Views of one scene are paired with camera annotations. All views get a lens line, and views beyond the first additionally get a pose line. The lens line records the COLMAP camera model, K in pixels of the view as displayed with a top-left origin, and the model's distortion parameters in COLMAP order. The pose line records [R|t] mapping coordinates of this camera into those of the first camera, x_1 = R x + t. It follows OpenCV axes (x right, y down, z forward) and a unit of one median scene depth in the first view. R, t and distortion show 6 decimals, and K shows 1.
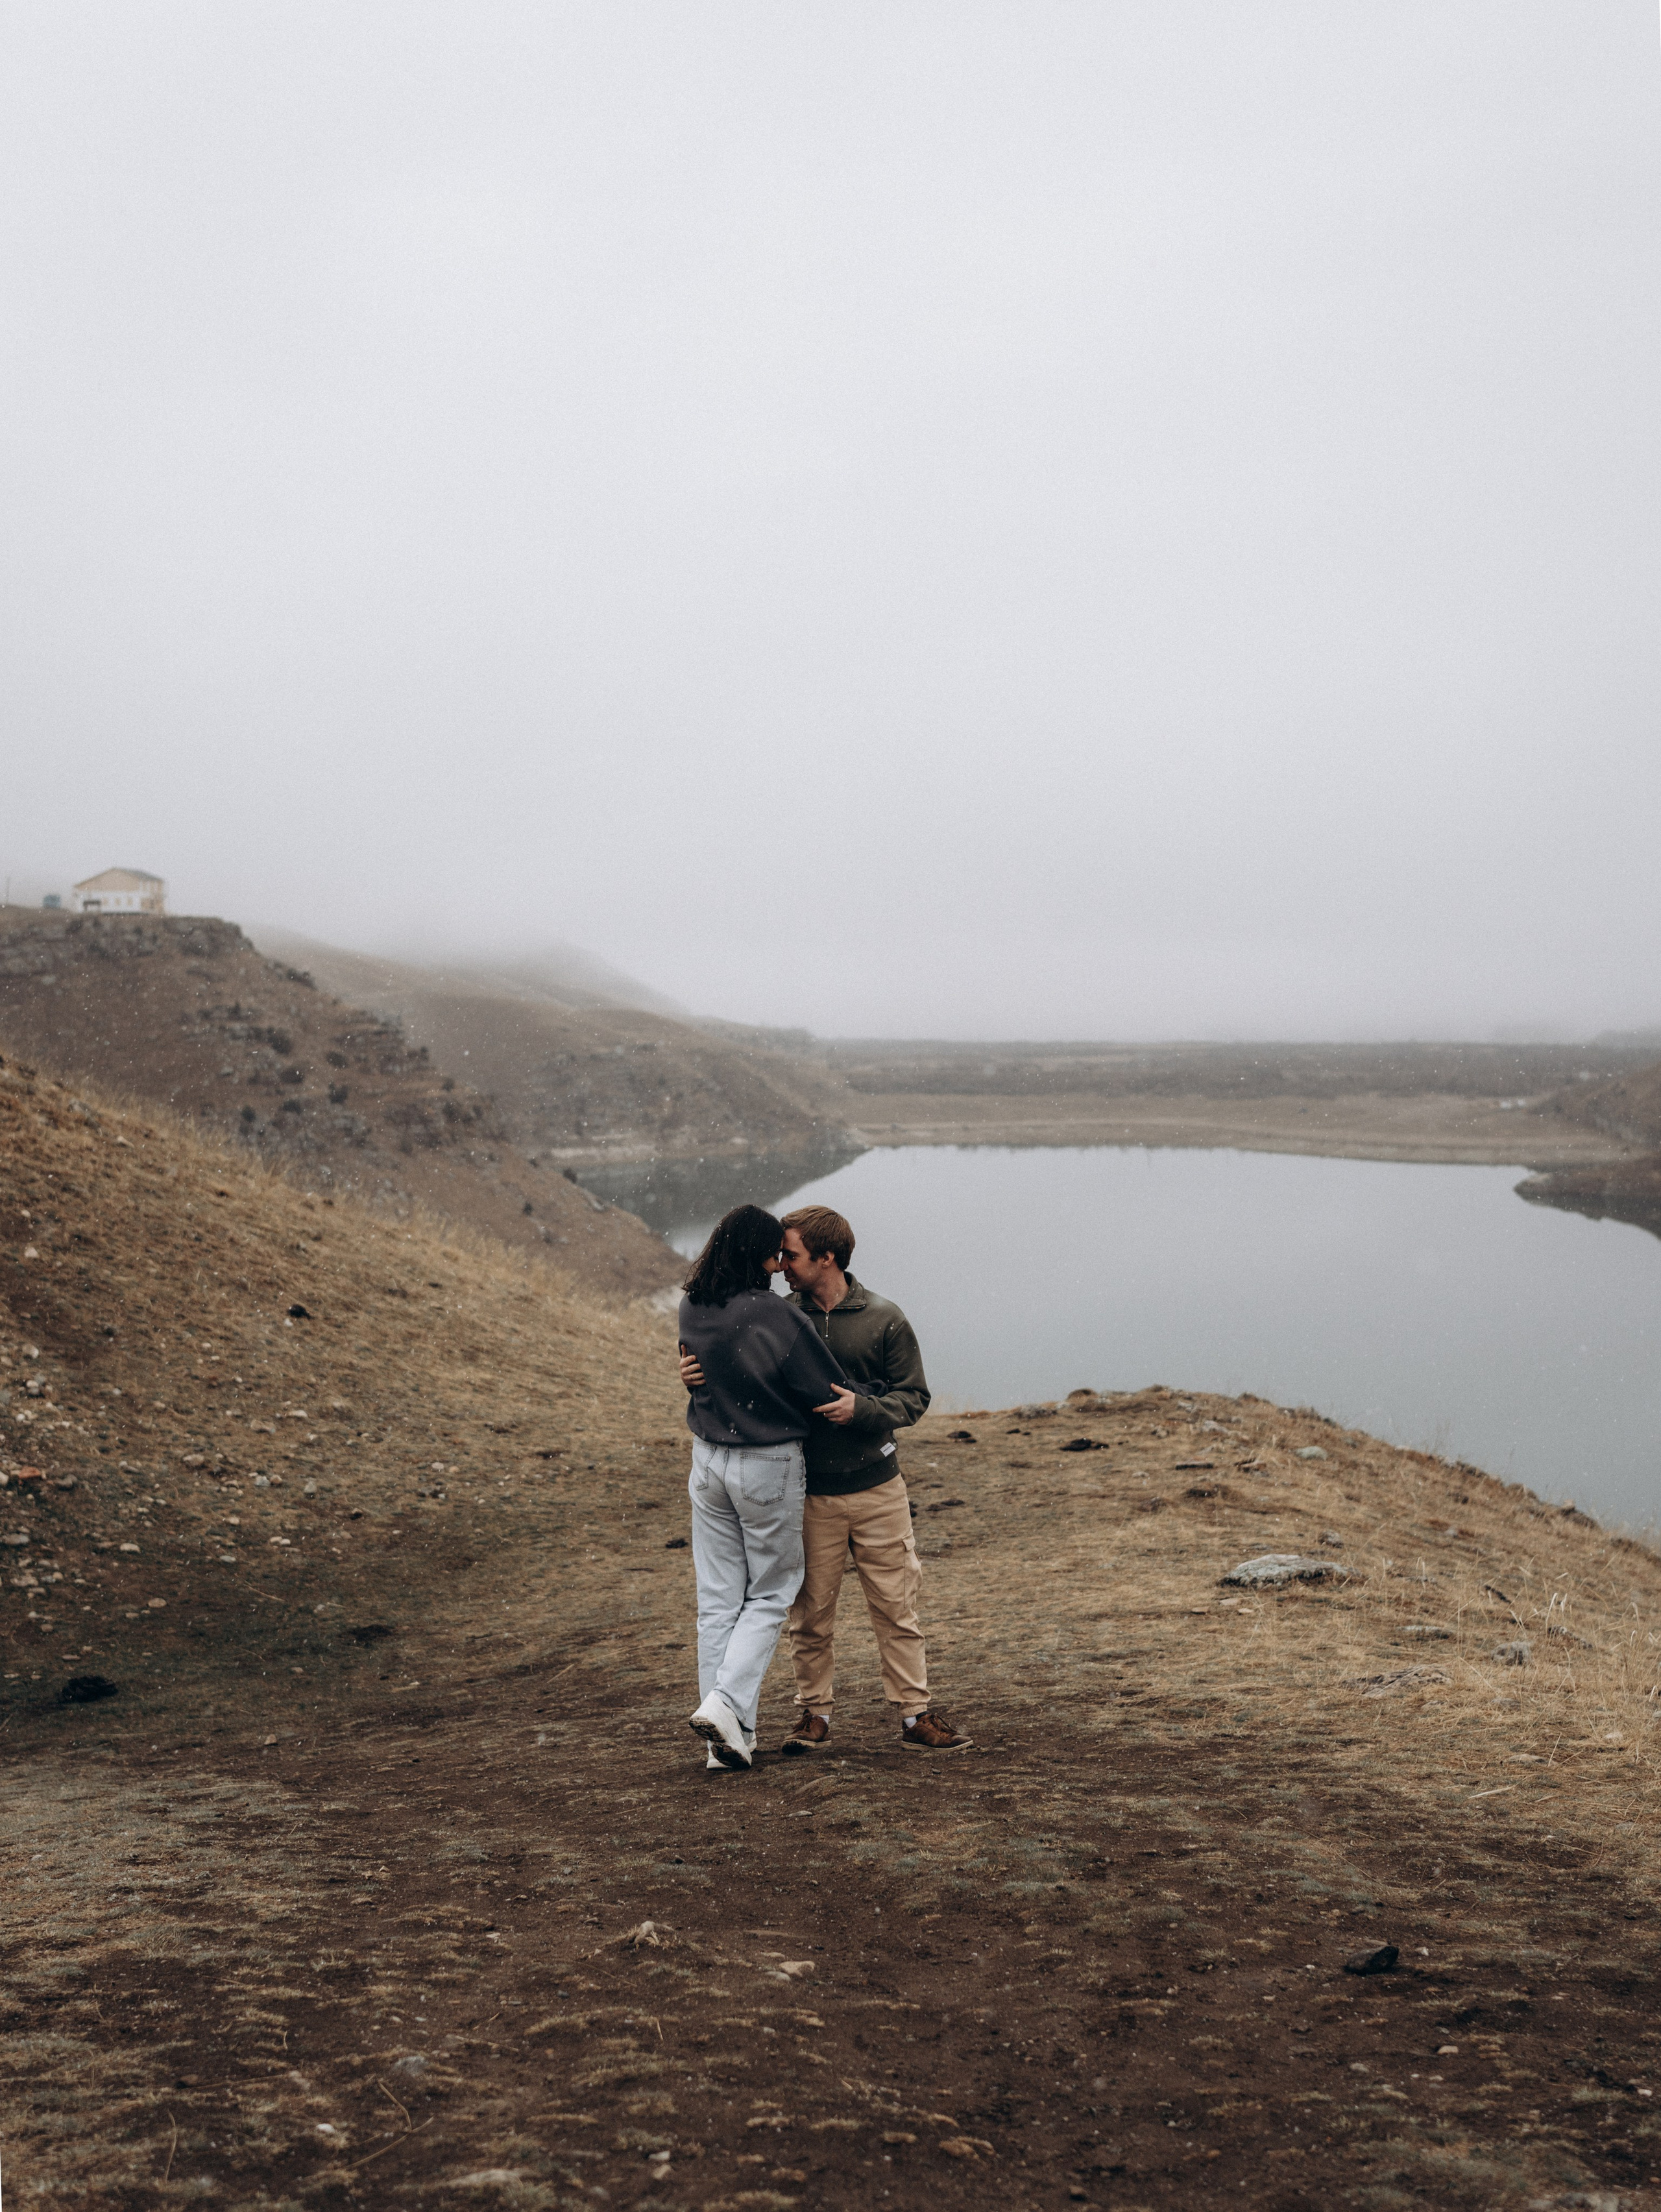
lens RADIAL K [[2342.2, 0, 829.0], [0, 2342.2, 1107.6], [0, 0, 1]] dist [-0.072916, 0.025140]
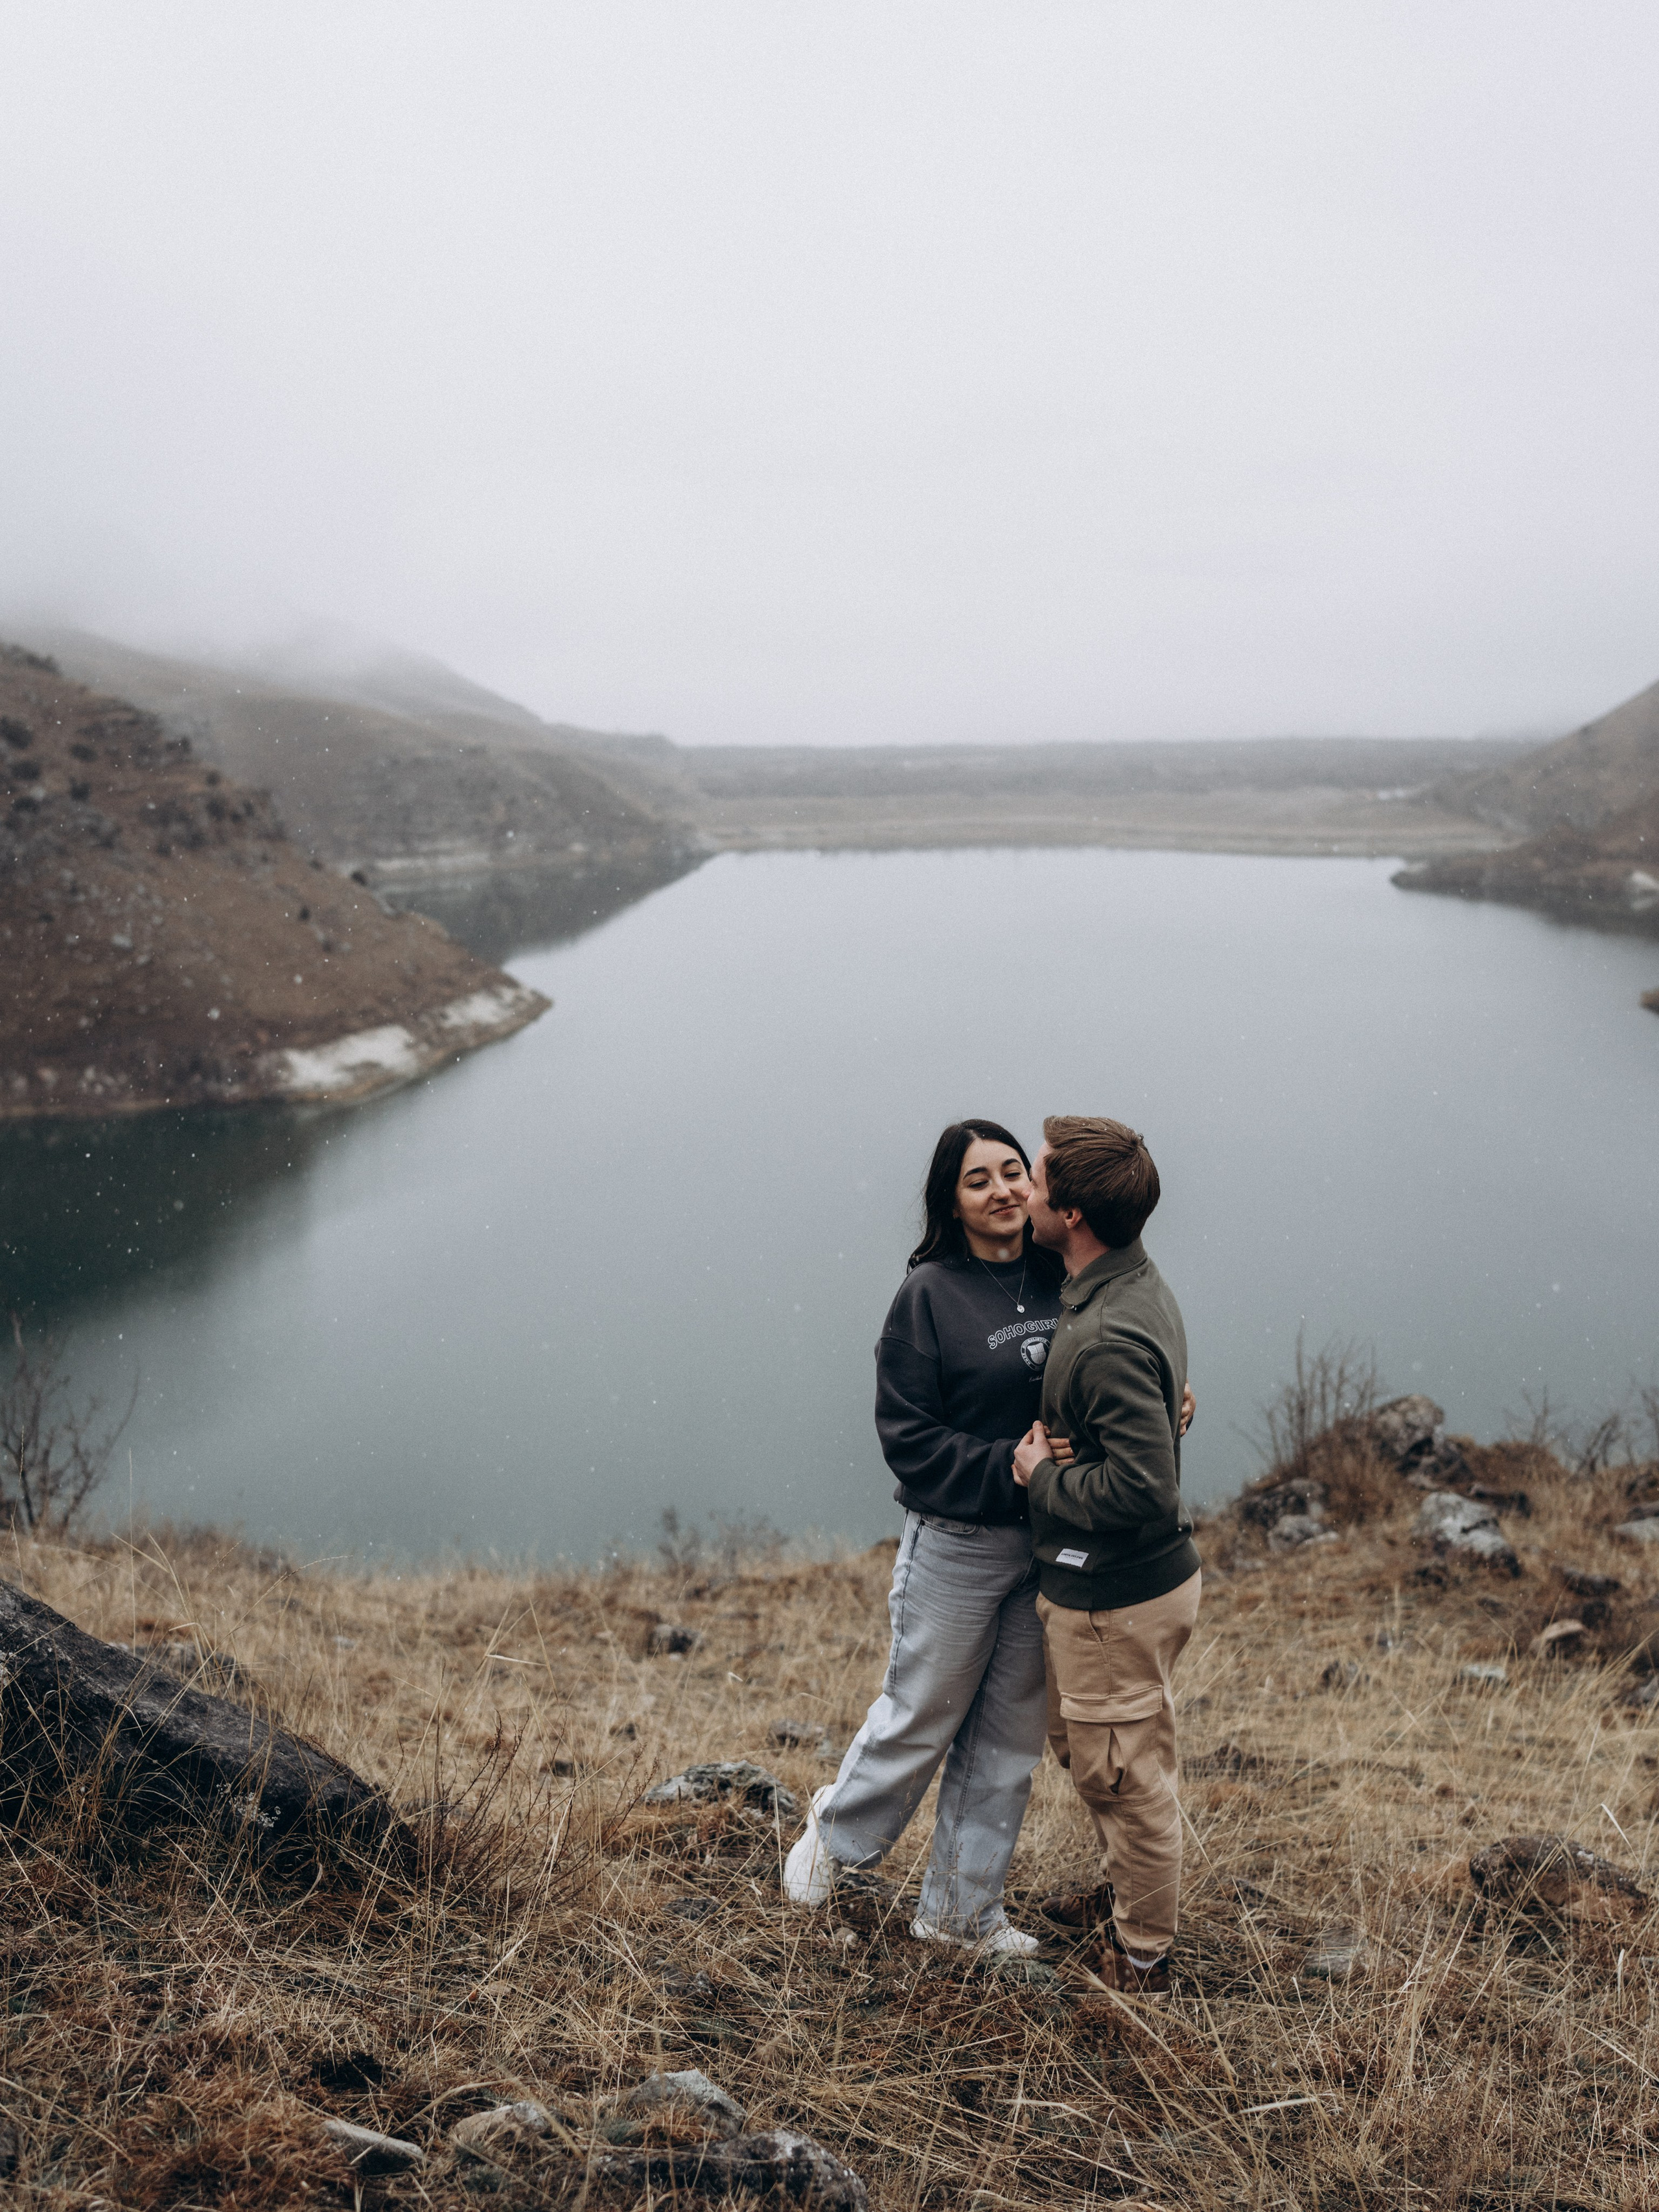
lens RADIAL K [[2277.0, 0, 847.3], [0, 2277.0, 1251.7], [0, 0, 1]] dist [-0.077891, 0.022238]
pose [[0.998598, -0.028727, 0.044458, 0.040107], [0.020254, 0.983371, 0.180476, 0.018731], [-0.048903, -0.179323, 0.982574, 0.108879]]
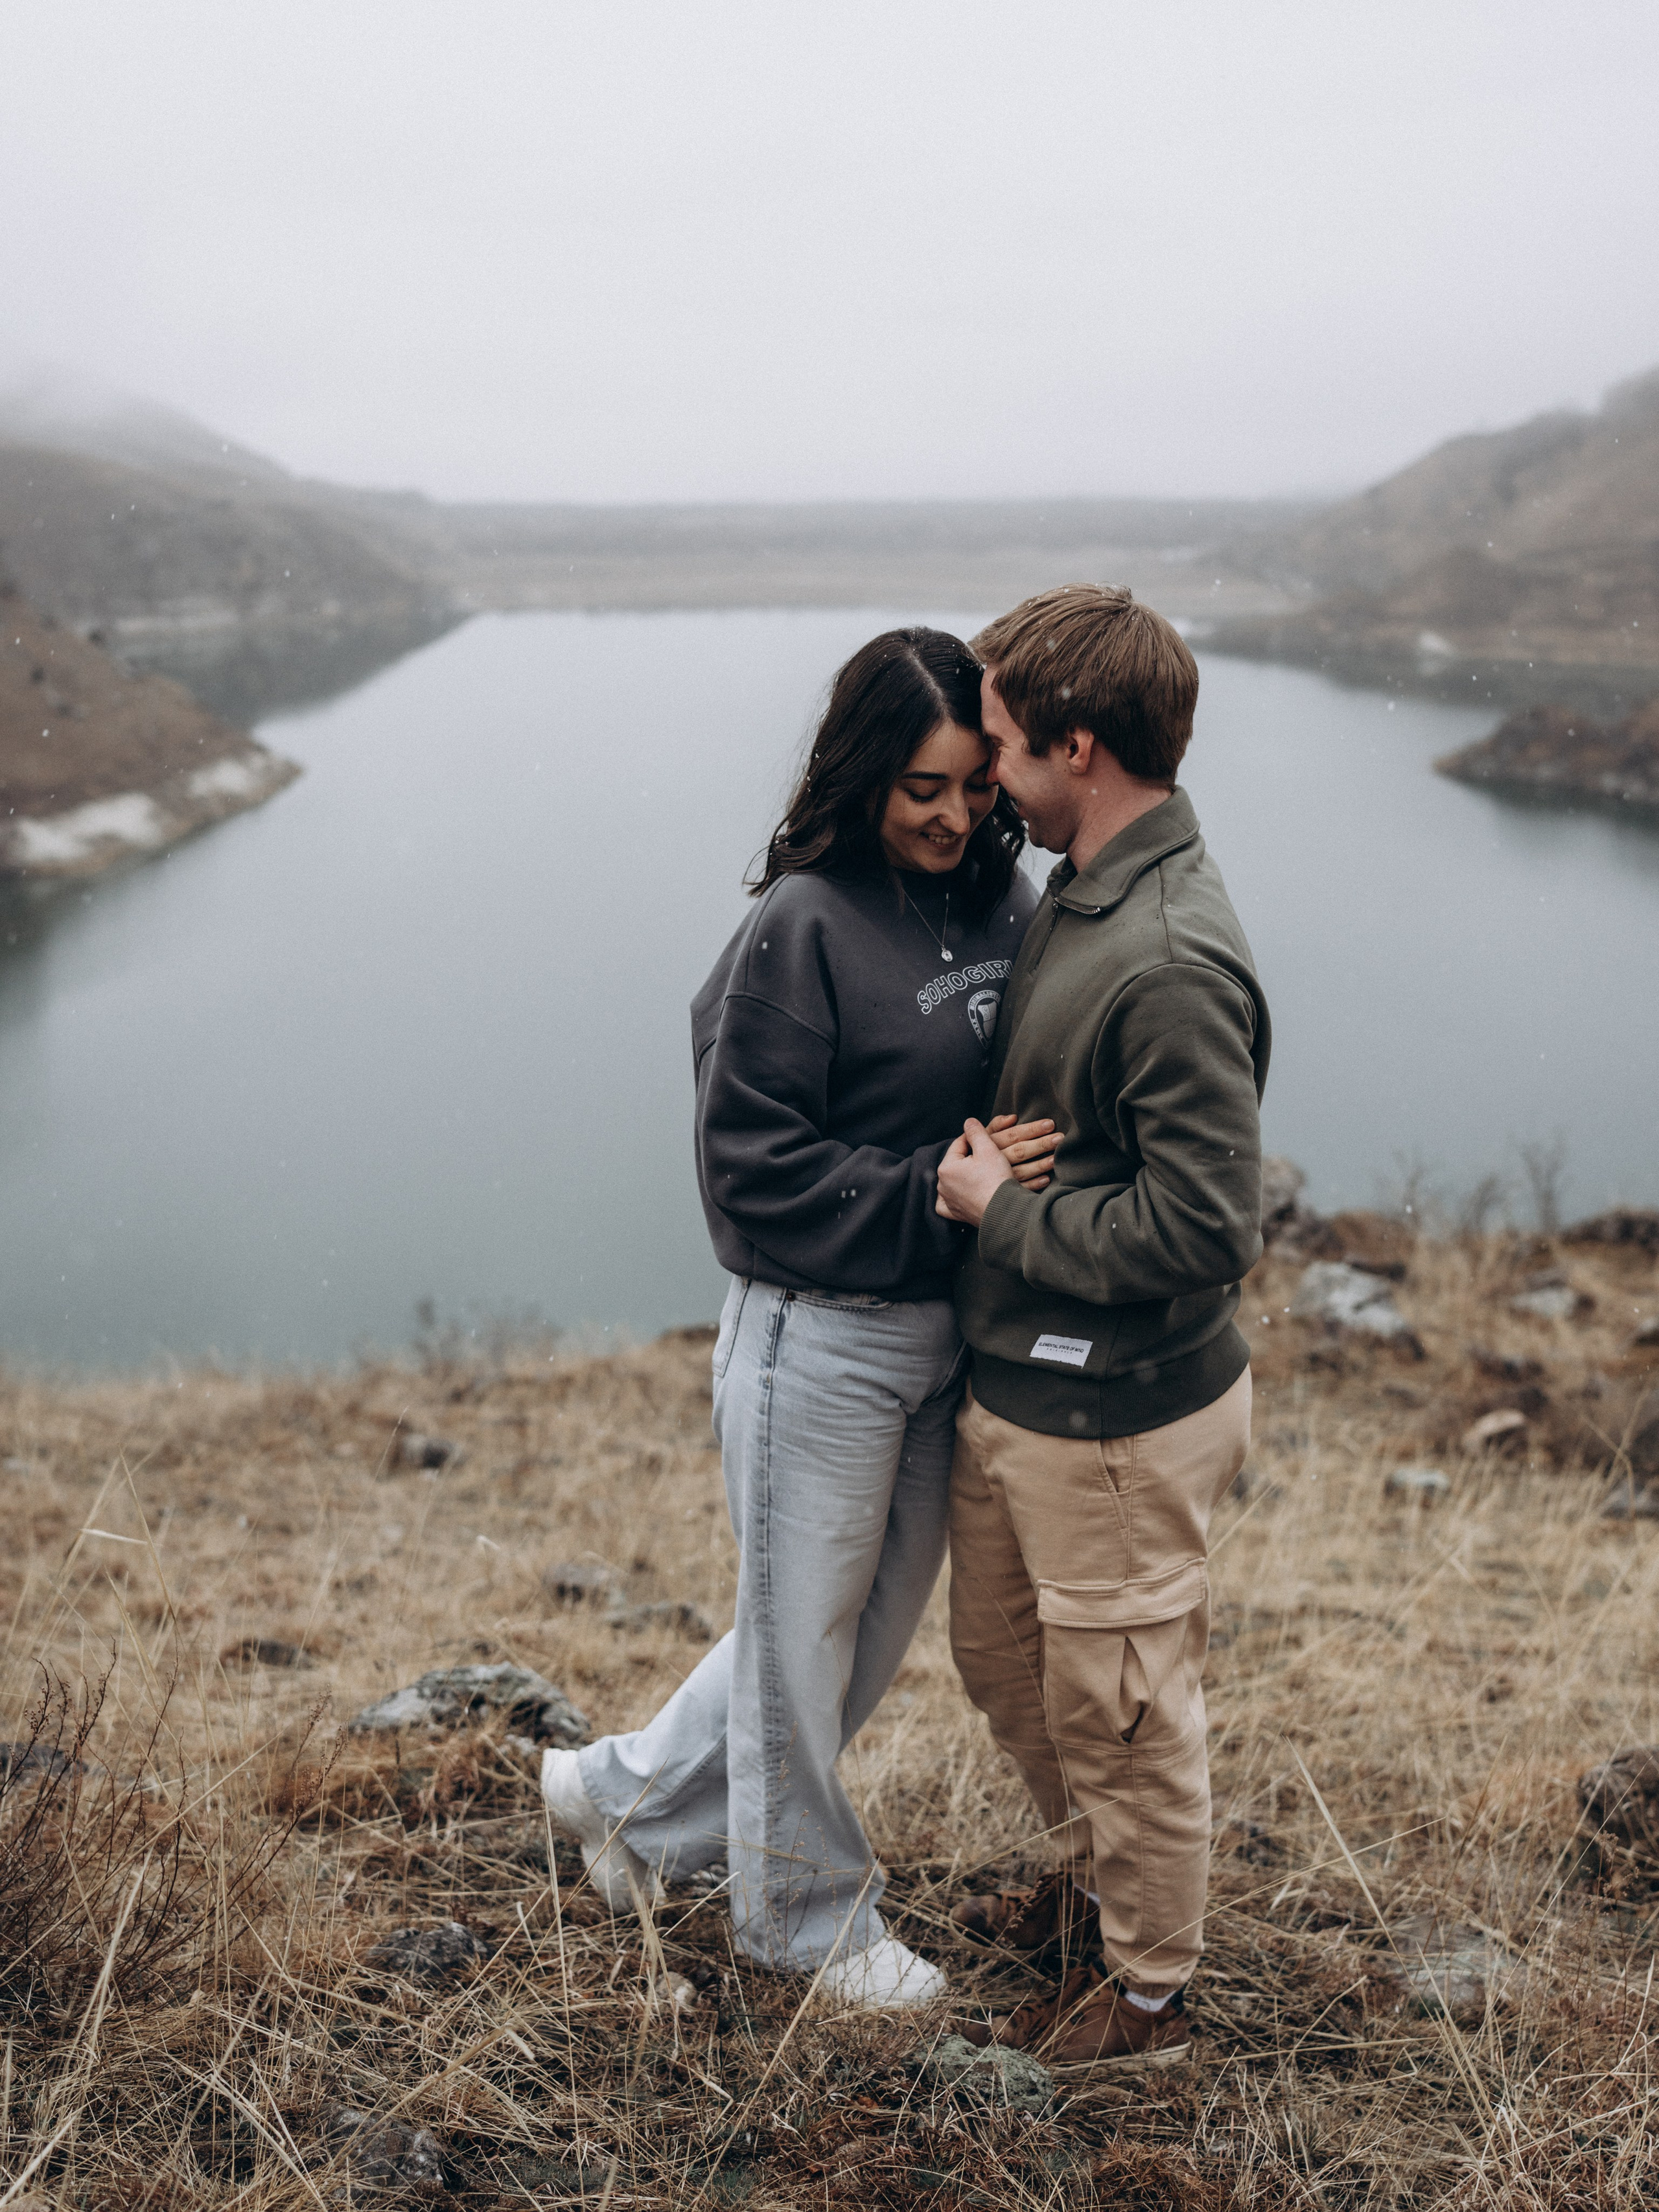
lens RADIAL K [[2360.9, 0, 810.3], [0, 2360.9, 1043.6], [0, 0, 1]] dist [-0.061005, 0.007810]
pose [[0.991433, -0.038653, 0.124769, 0.040143], [0.014718, 0.982188, 0.187325, 0.020198], [-0.129787, -0.183884, 0.974342, 0.113521]]
